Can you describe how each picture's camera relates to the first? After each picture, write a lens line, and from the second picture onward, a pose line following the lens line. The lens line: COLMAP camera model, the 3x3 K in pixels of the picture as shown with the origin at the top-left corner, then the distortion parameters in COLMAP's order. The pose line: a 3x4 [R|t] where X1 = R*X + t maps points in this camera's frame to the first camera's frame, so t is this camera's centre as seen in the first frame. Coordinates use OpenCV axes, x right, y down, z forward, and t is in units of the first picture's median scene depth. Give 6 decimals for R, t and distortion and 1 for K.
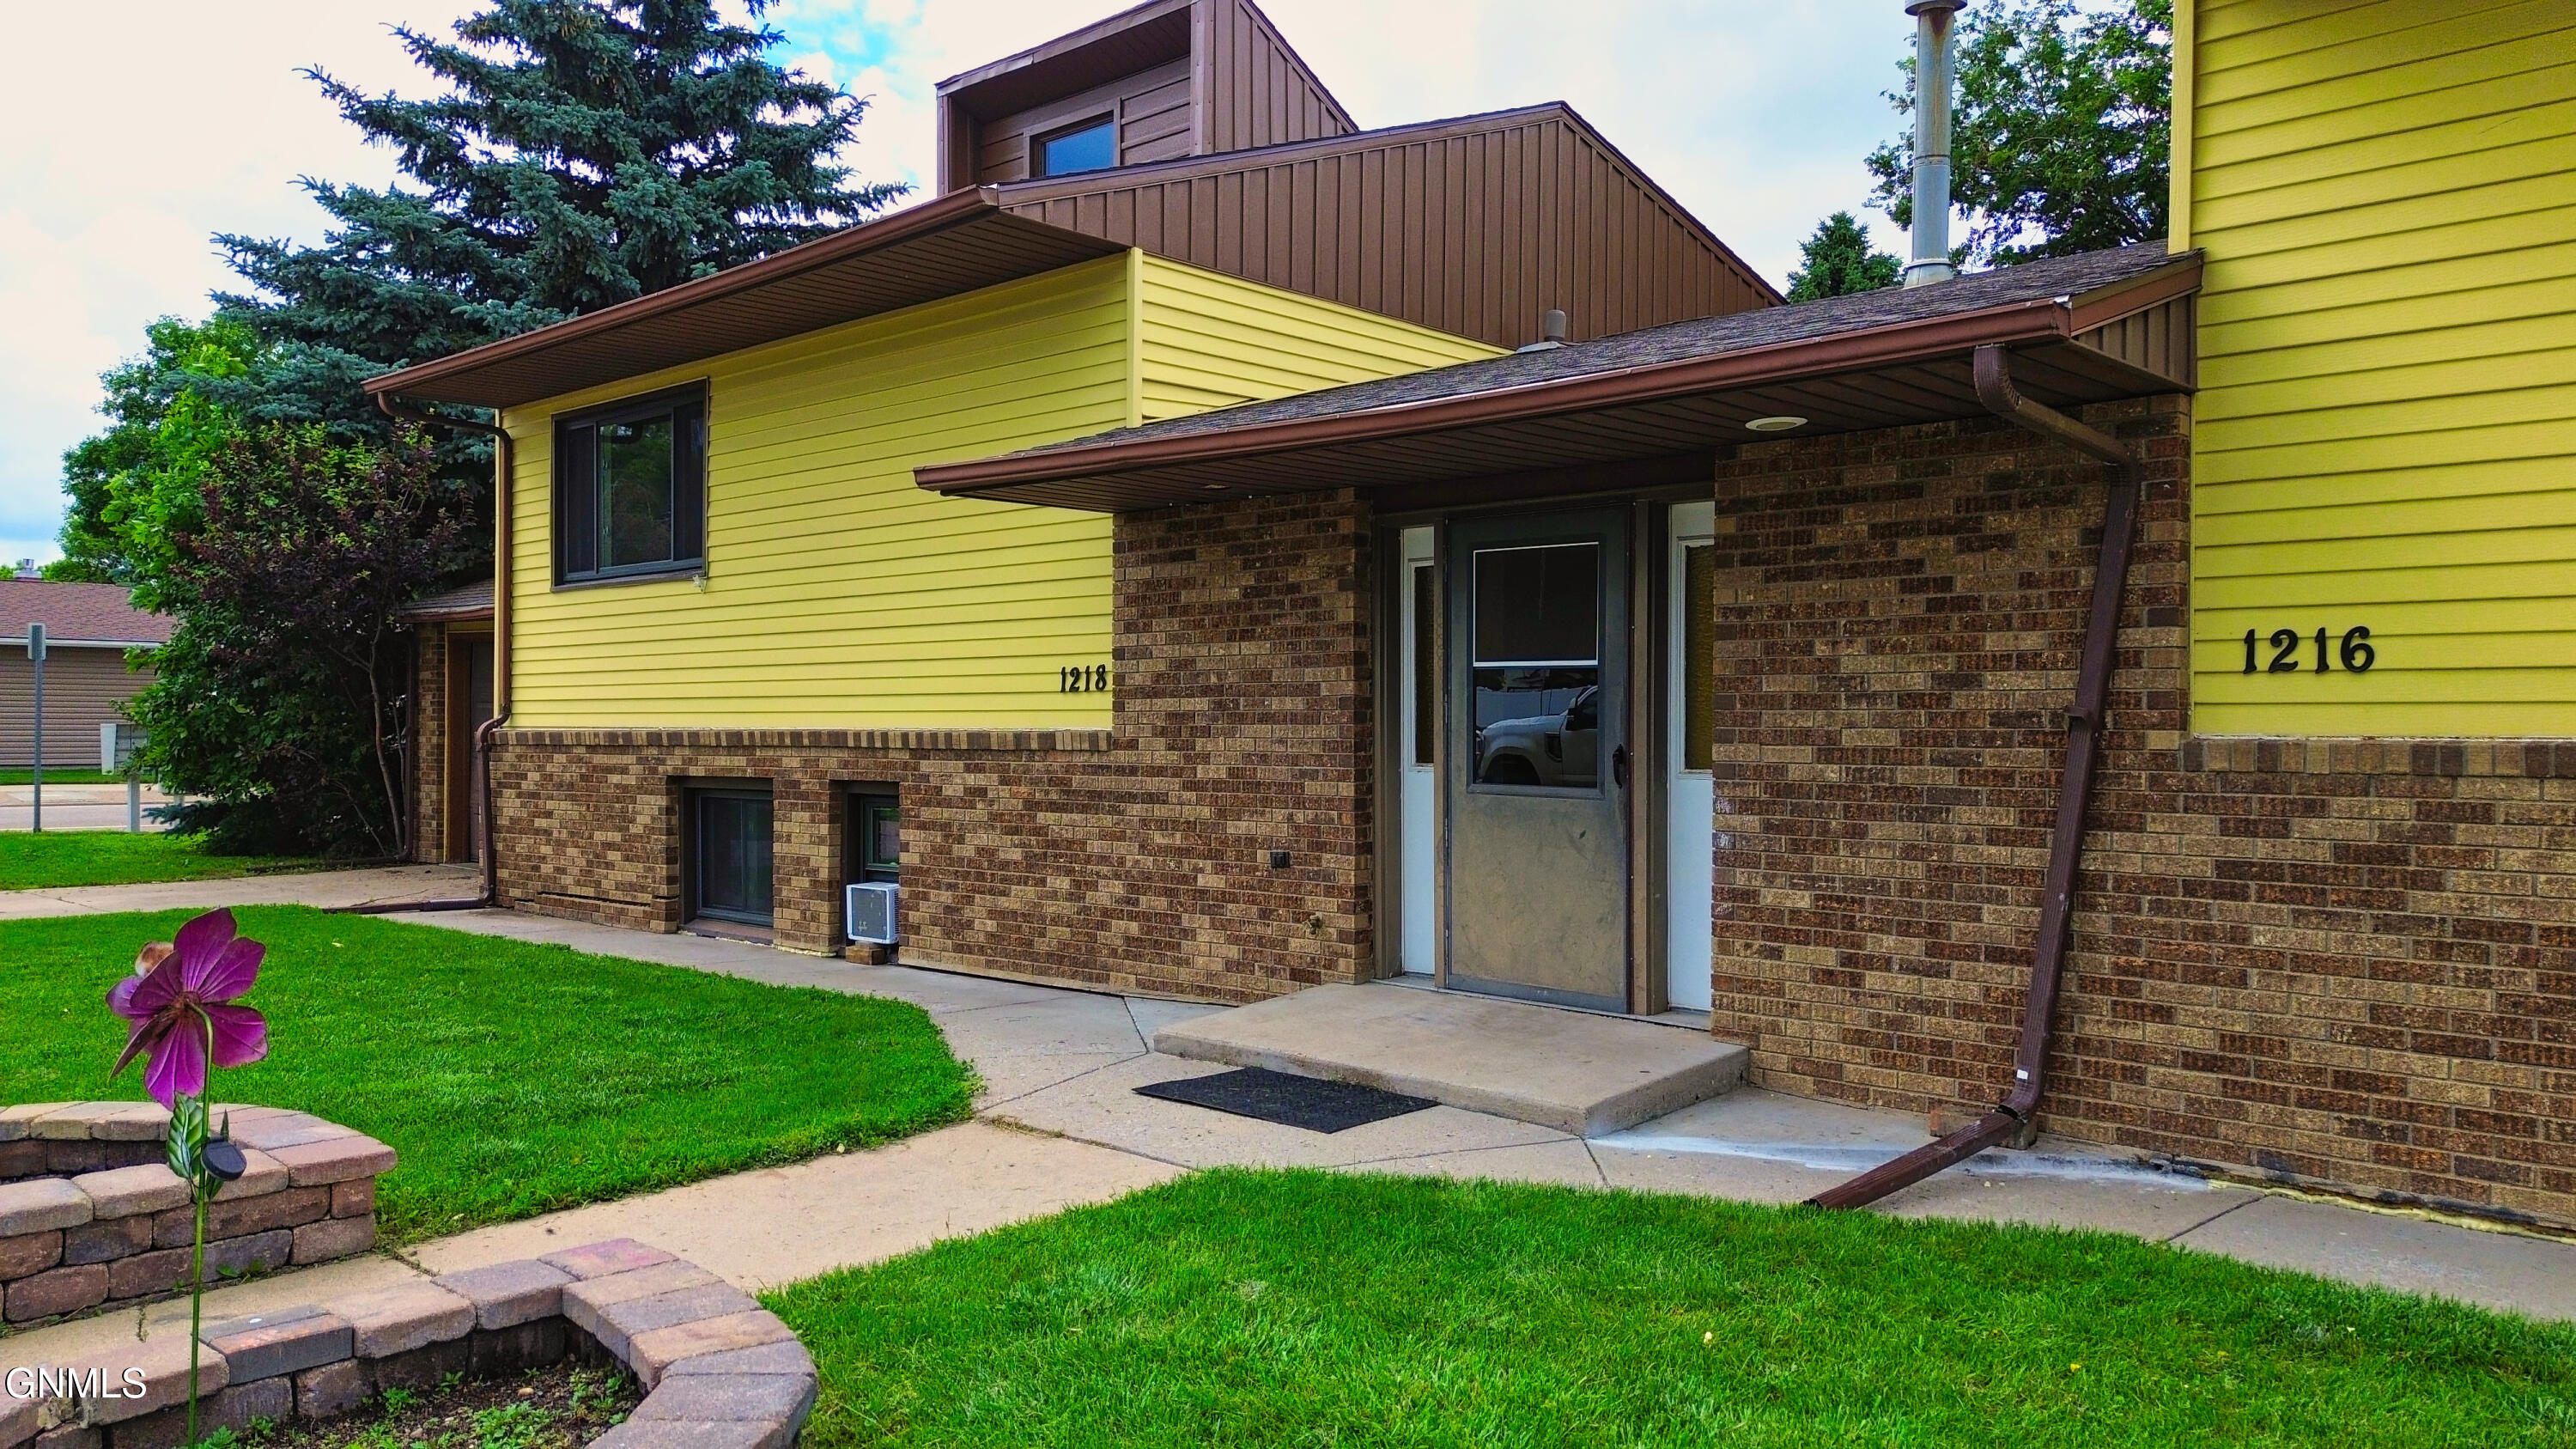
lens RADIAL K [[1816.7, 0, 1290.7], [0, 1816.7, 719.6], [0, 0, 1]] dist [0.088942, -0.093294]
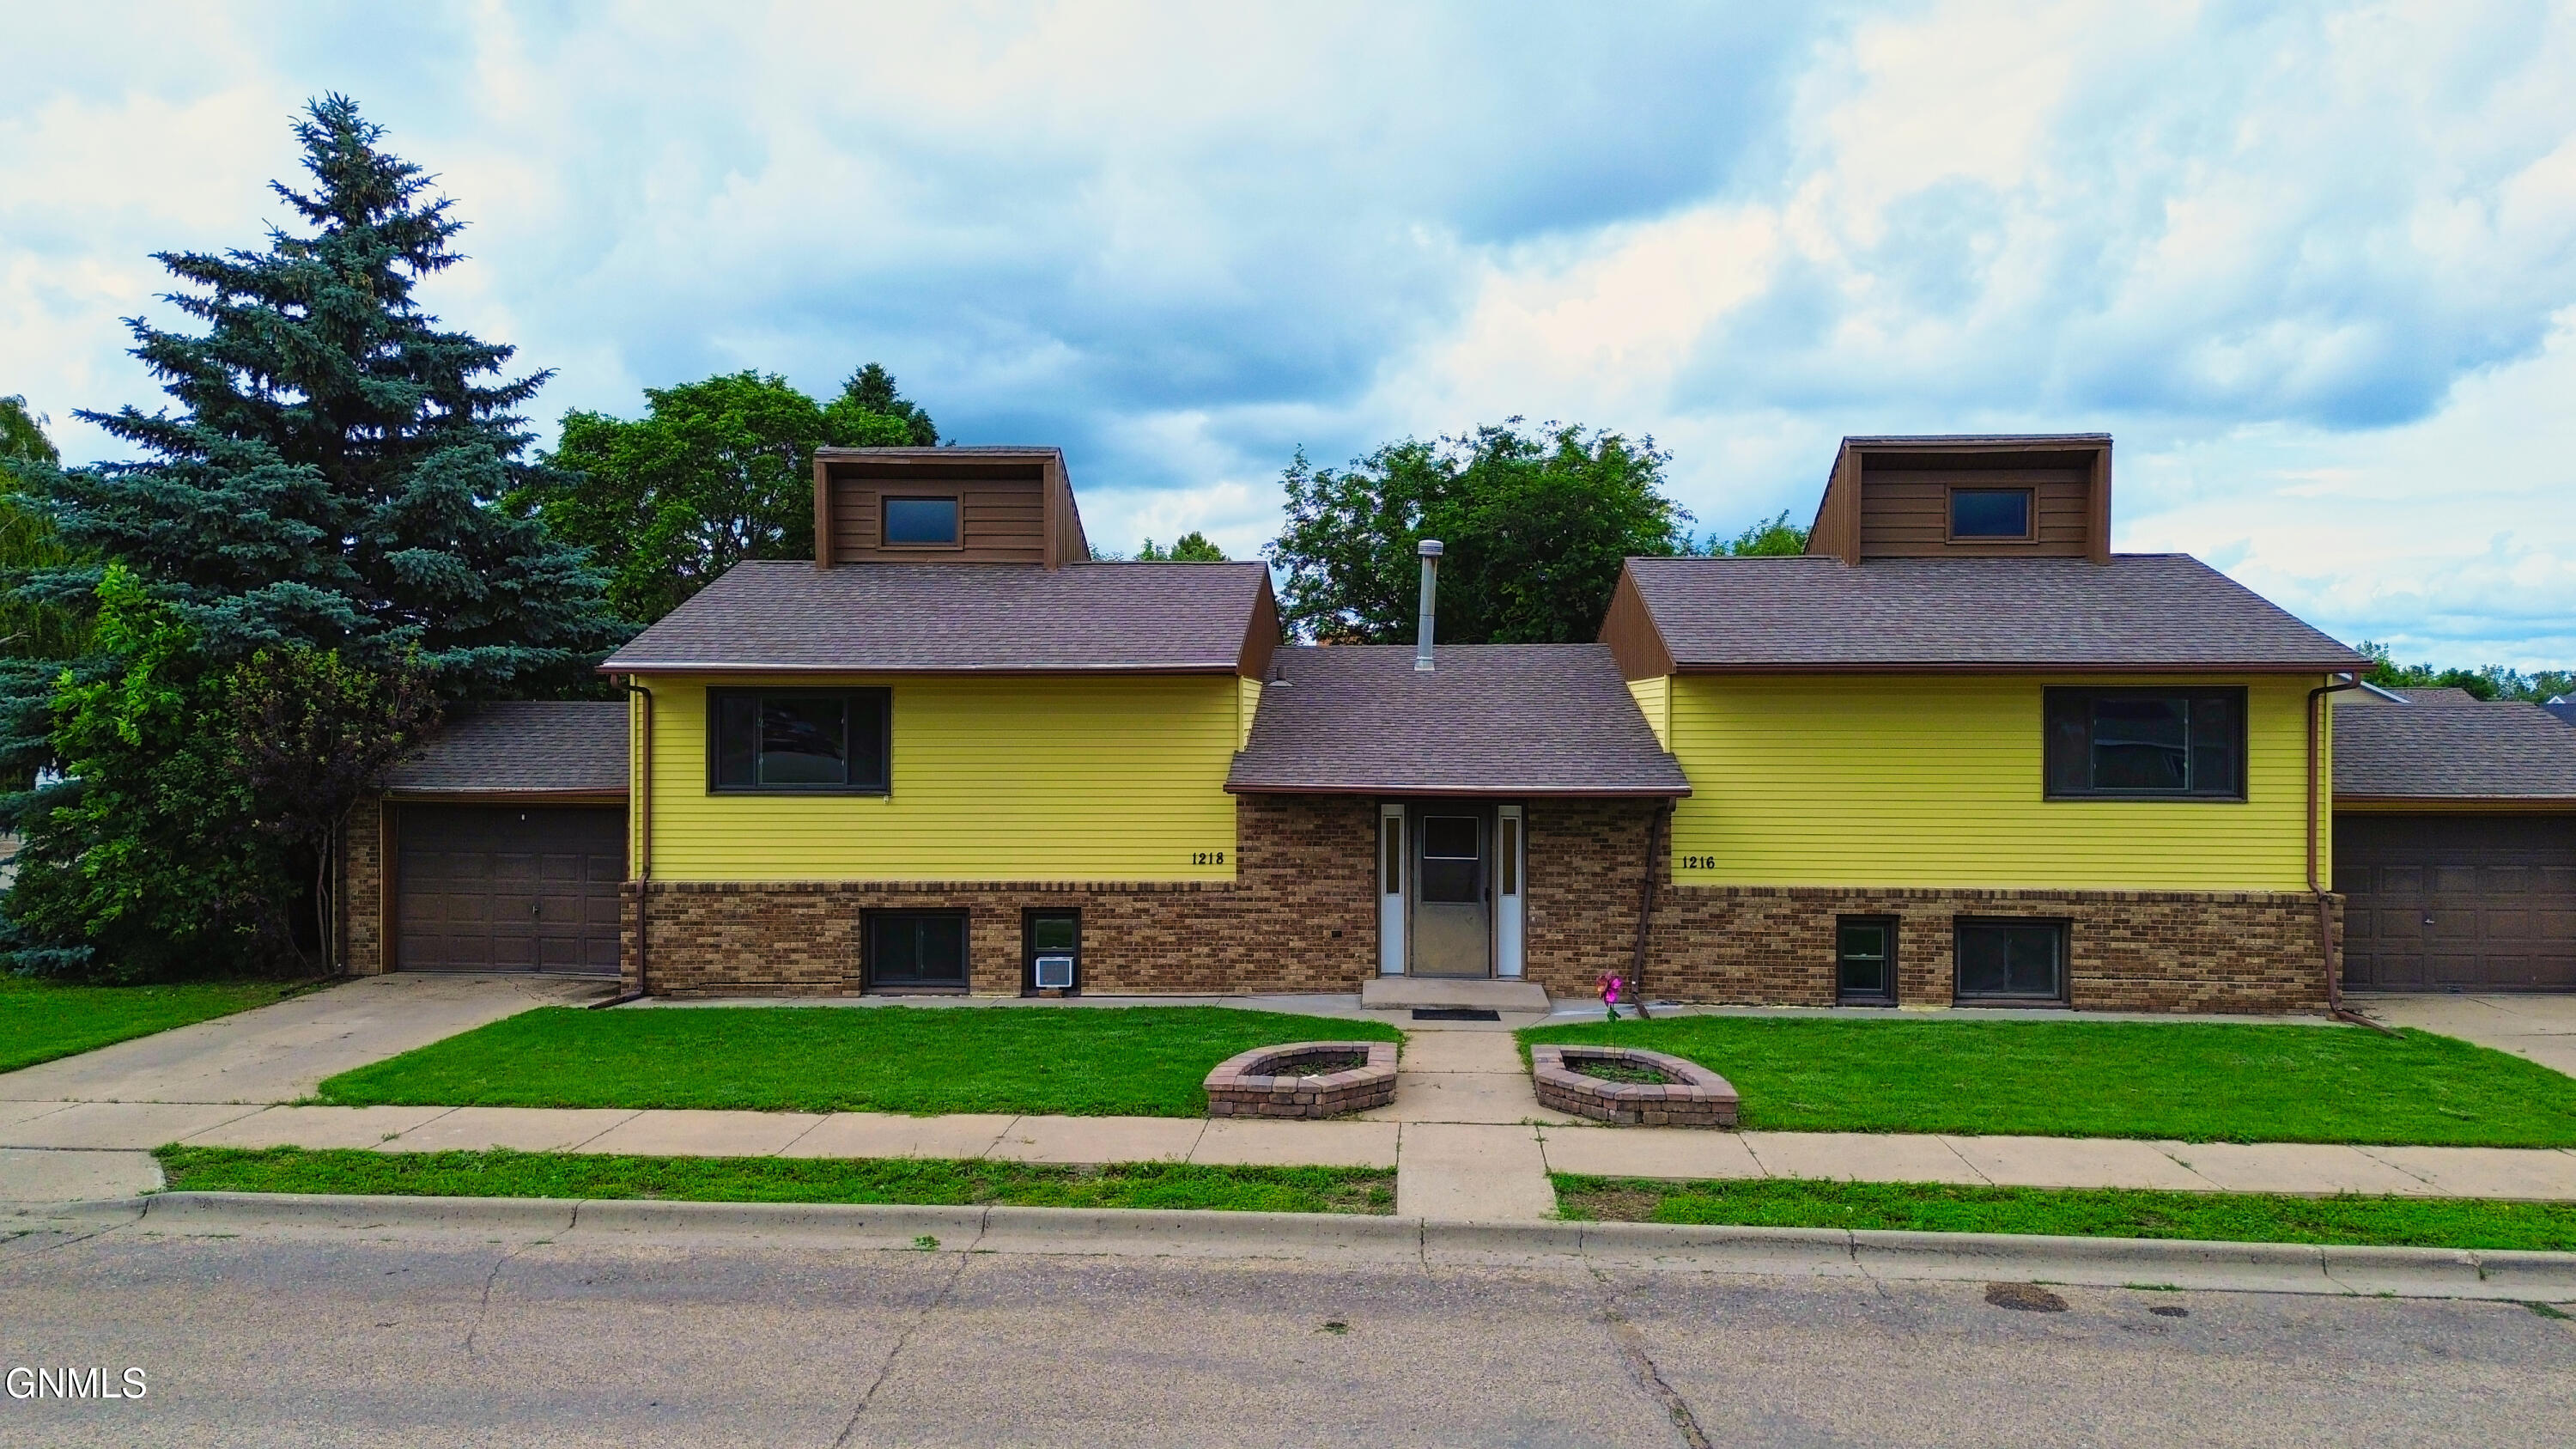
lens RADIAL K [[1790.5, 0, 1290.6], [0, 1790.5, 718.8], [0, 0, 1]] dist [0.113996, -0.166194]
pose [[0.771358, -0.004964, 0.636382, -1.602989], [-0.000290, 0.999967, 0.008151, -0.236692], [-0.636401, -0.006471, 0.771331, -0.862268]]
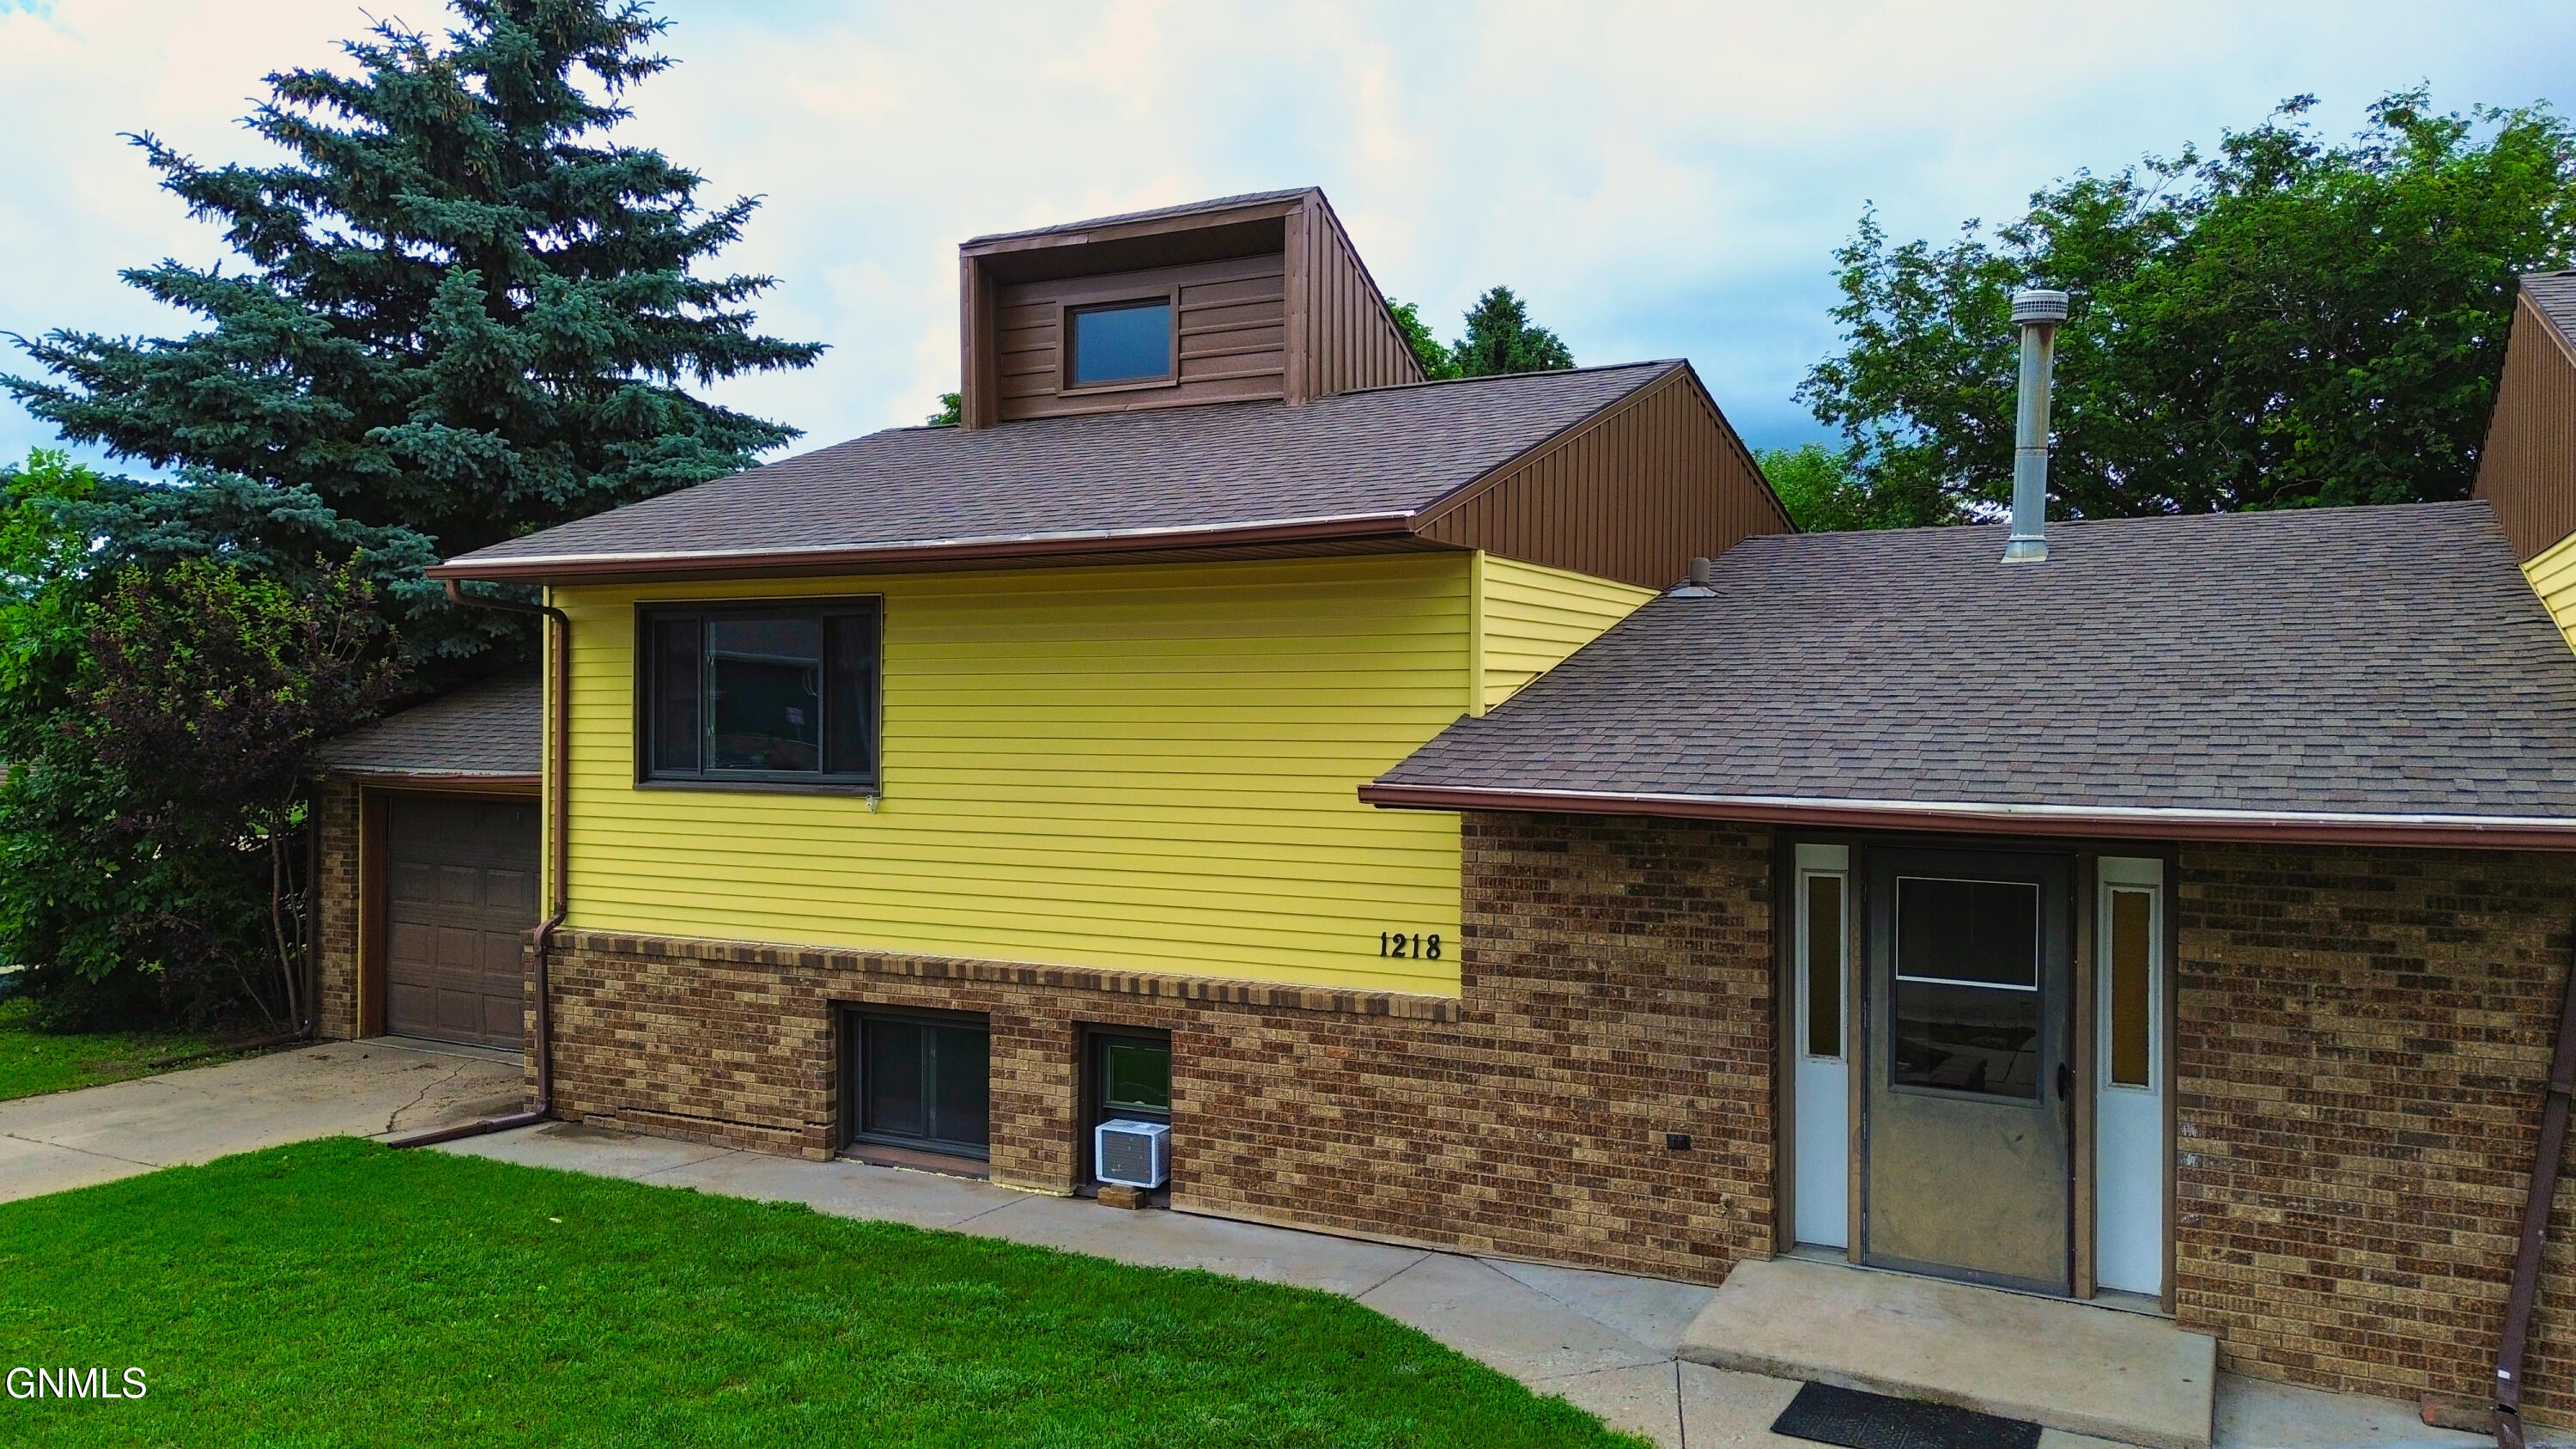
lens RADIAL K [[1816.7, 0, 1290.7], [0, 1816.7, 719.6], [0, 0, 1]] dist [0.088942, -0.093294]
pose [[0.968079, 0.000501, 0.250644, -0.492417], [-0.002176, 0.999977, 0.006406, -0.177178], [-0.250635, -0.006747, 0.968058, -0.001295]]
